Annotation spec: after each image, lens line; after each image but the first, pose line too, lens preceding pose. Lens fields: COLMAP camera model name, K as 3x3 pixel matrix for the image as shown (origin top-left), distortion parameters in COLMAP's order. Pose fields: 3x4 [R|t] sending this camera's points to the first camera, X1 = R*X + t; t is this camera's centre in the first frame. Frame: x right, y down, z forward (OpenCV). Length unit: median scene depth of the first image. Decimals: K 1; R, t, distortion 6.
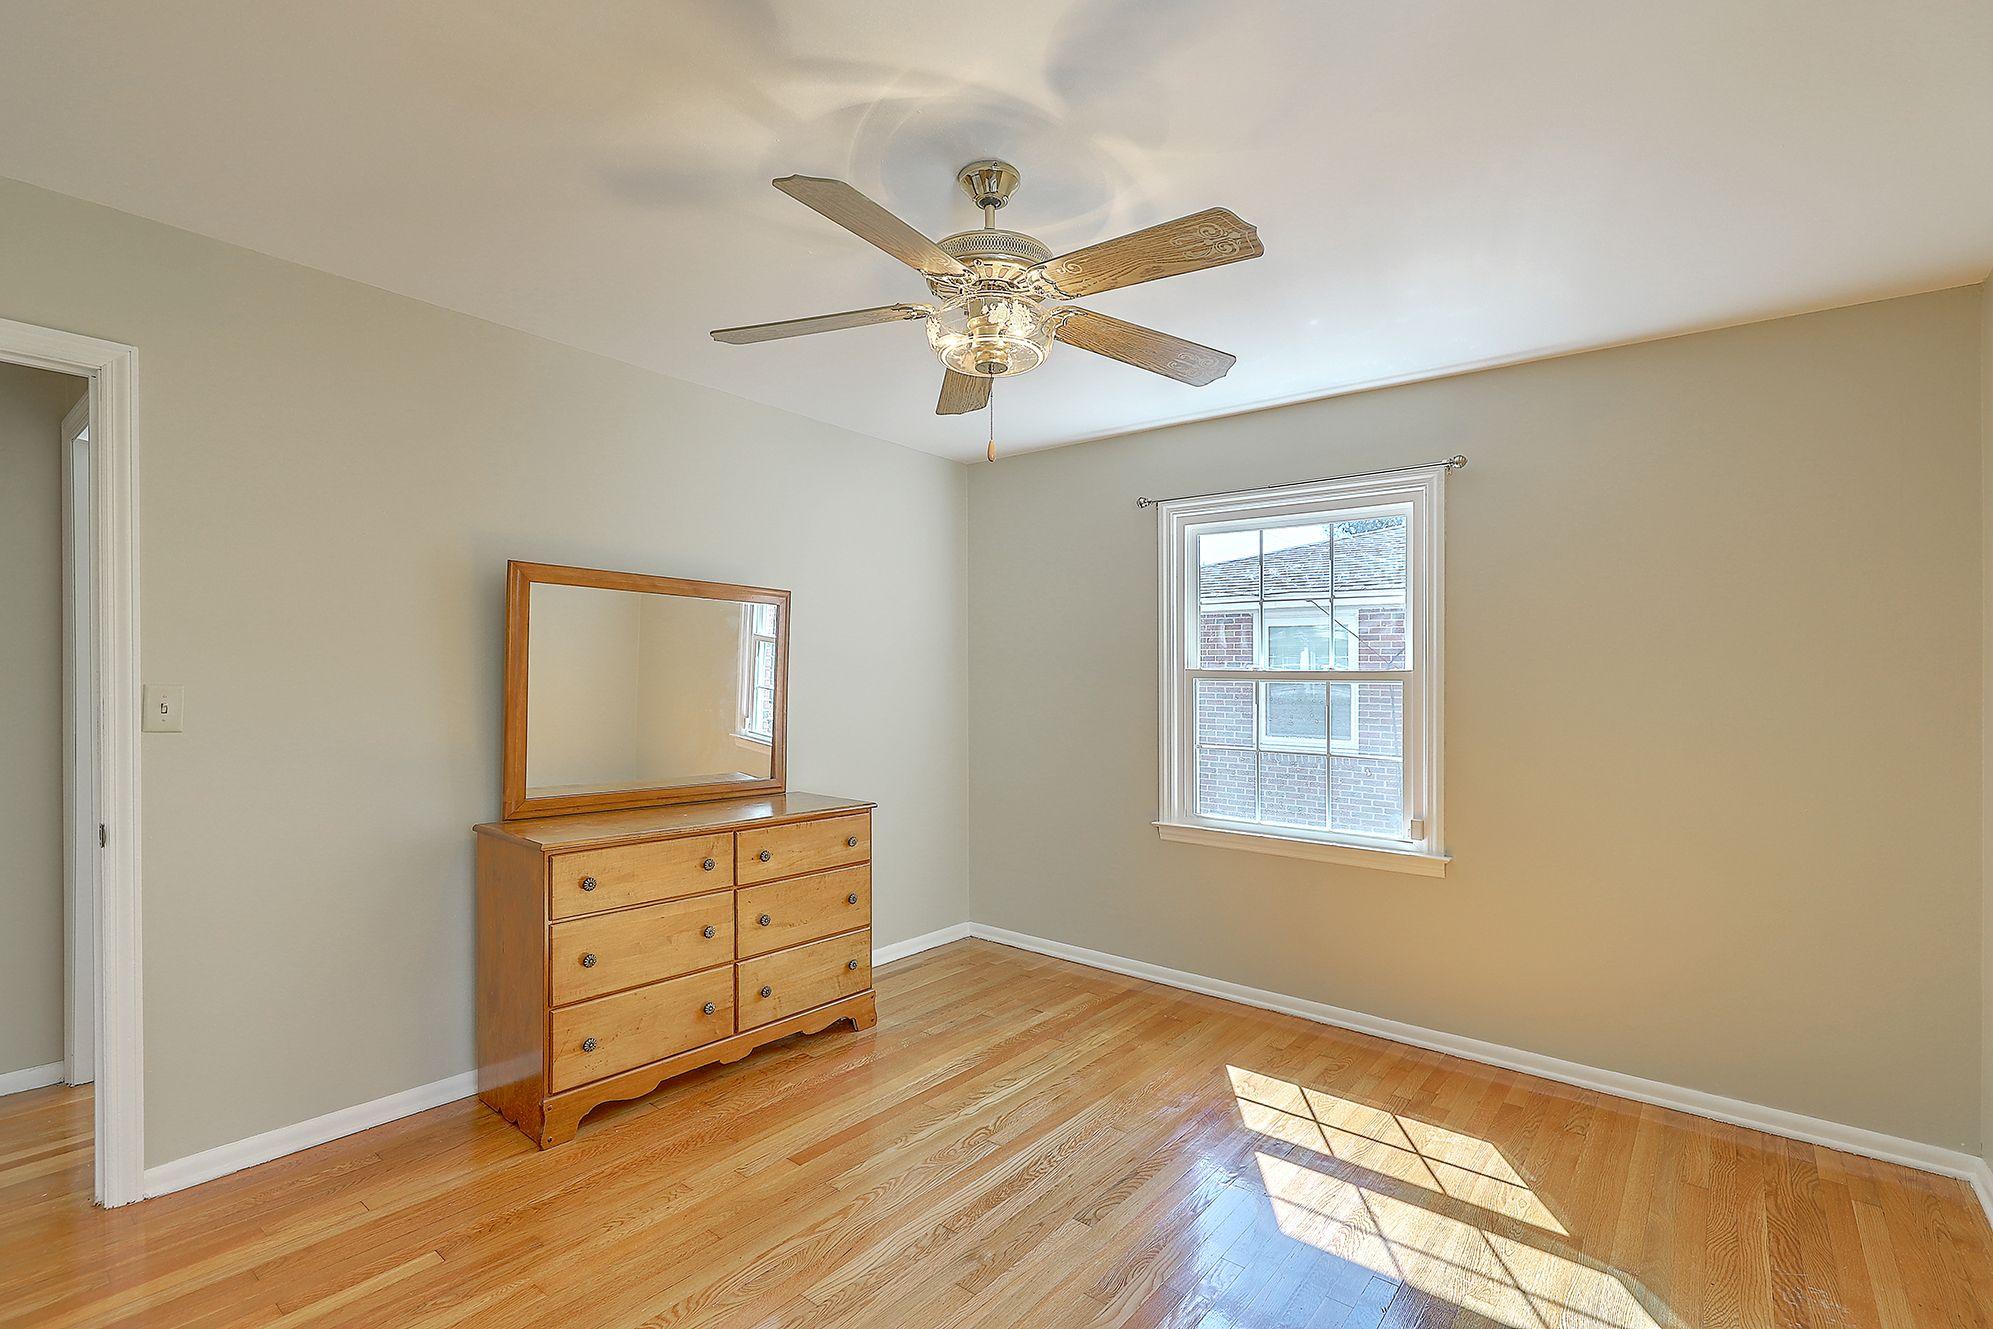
lens RADIAL K [[906.4, 0, 1004.5], [0, 906.4, 706.5], [0, 0, 1]] dist [-0.000175, 0.000017]
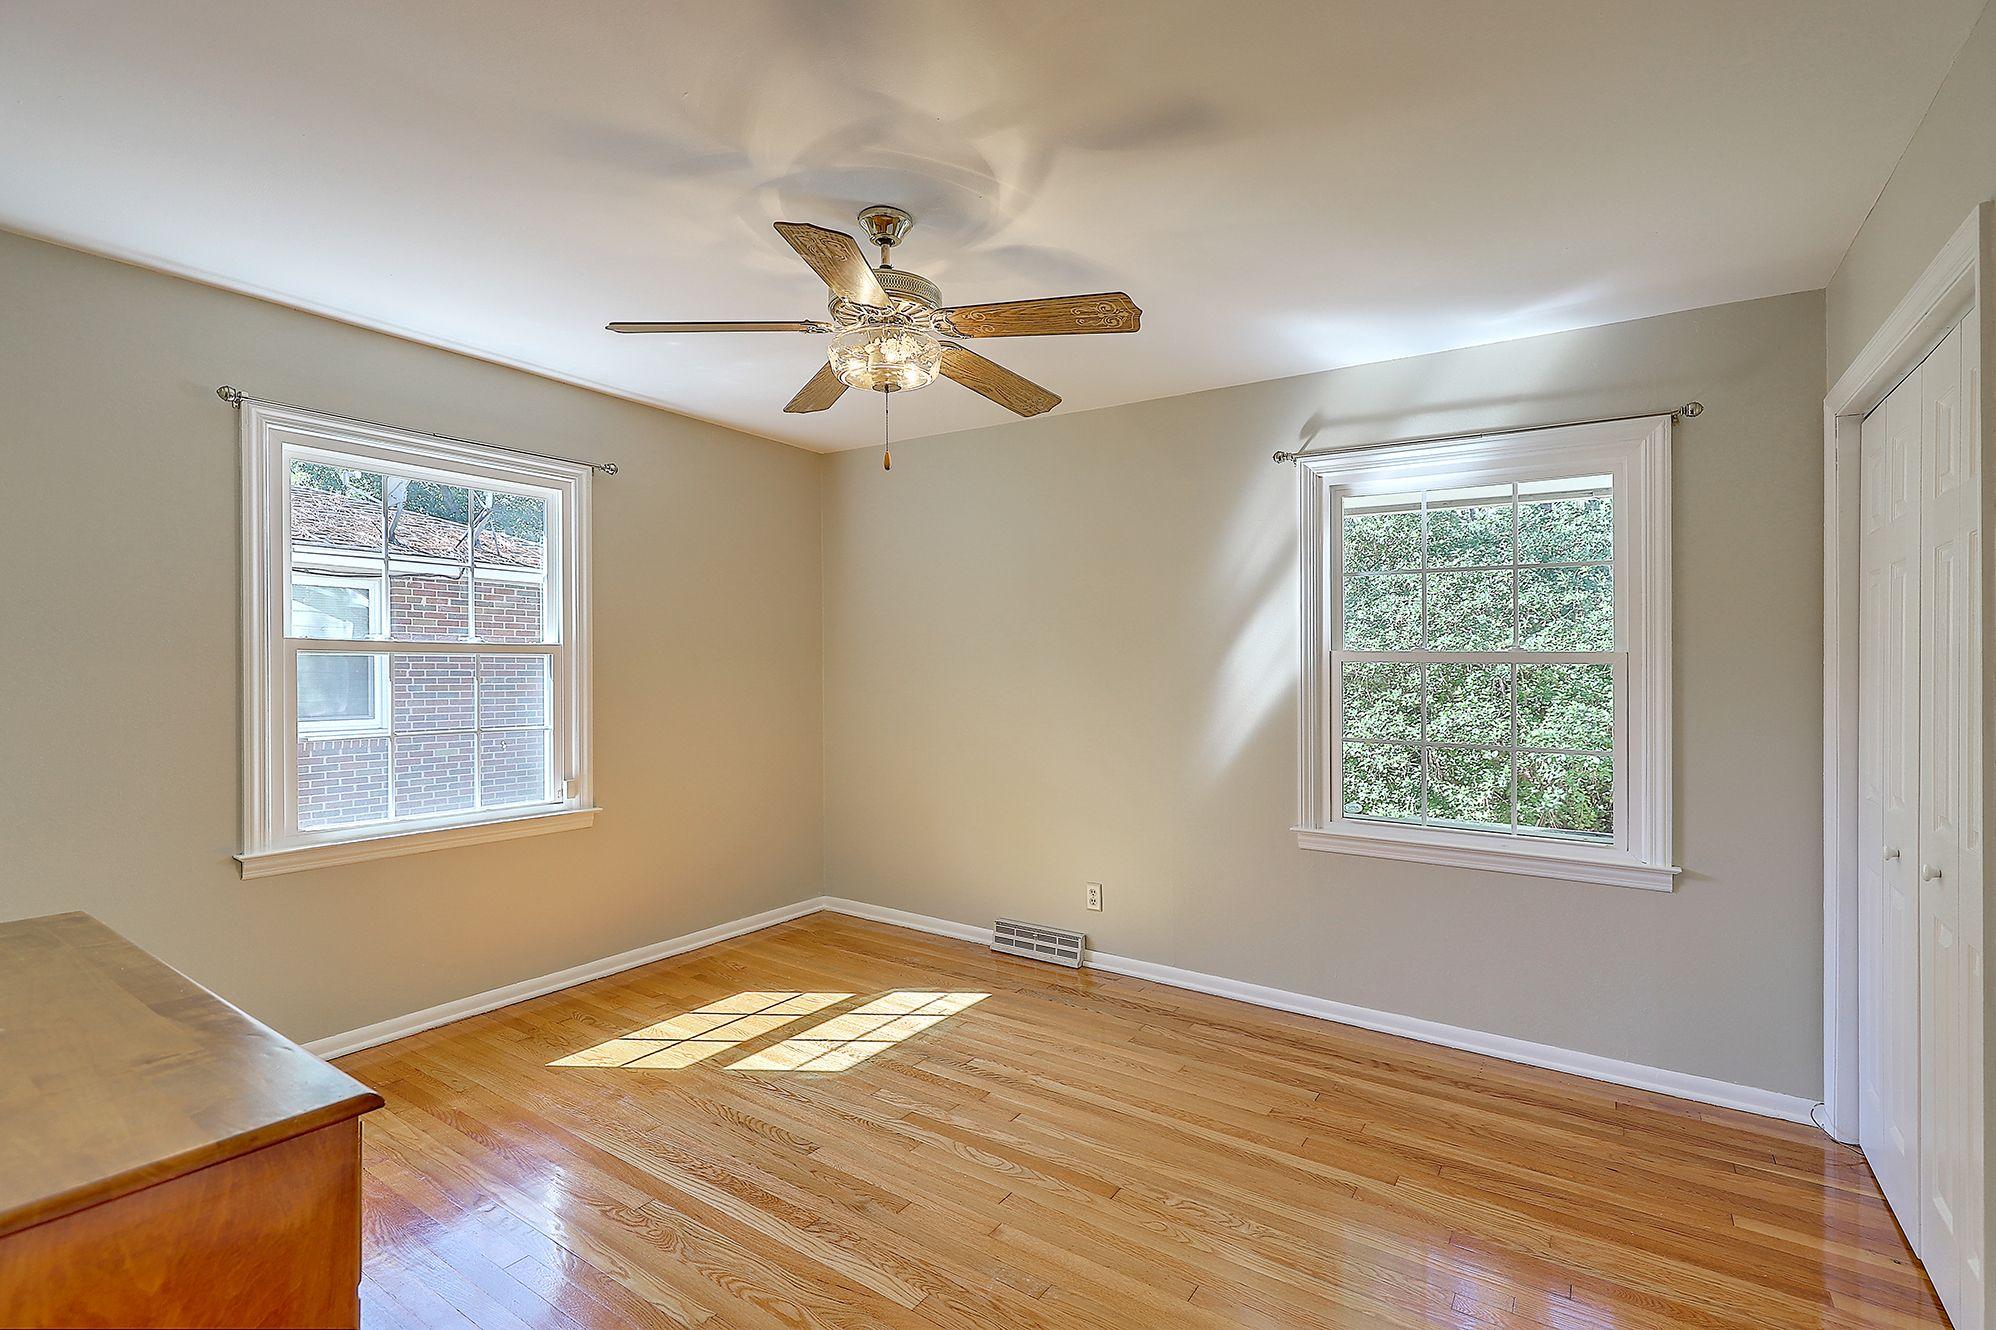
lens RADIAL K [[907.7, 0, 998.3], [0, 907.7, 654.2], [0, 0, 1]] dist [-0.000175, 0.000017]
pose [[-0.070188, -0.007857, 0.997503, -0.749523], [0.018694, 0.999783, 0.009190, -0.031037], [-0.997359, 0.019293, -0.070026, 0.612085]]
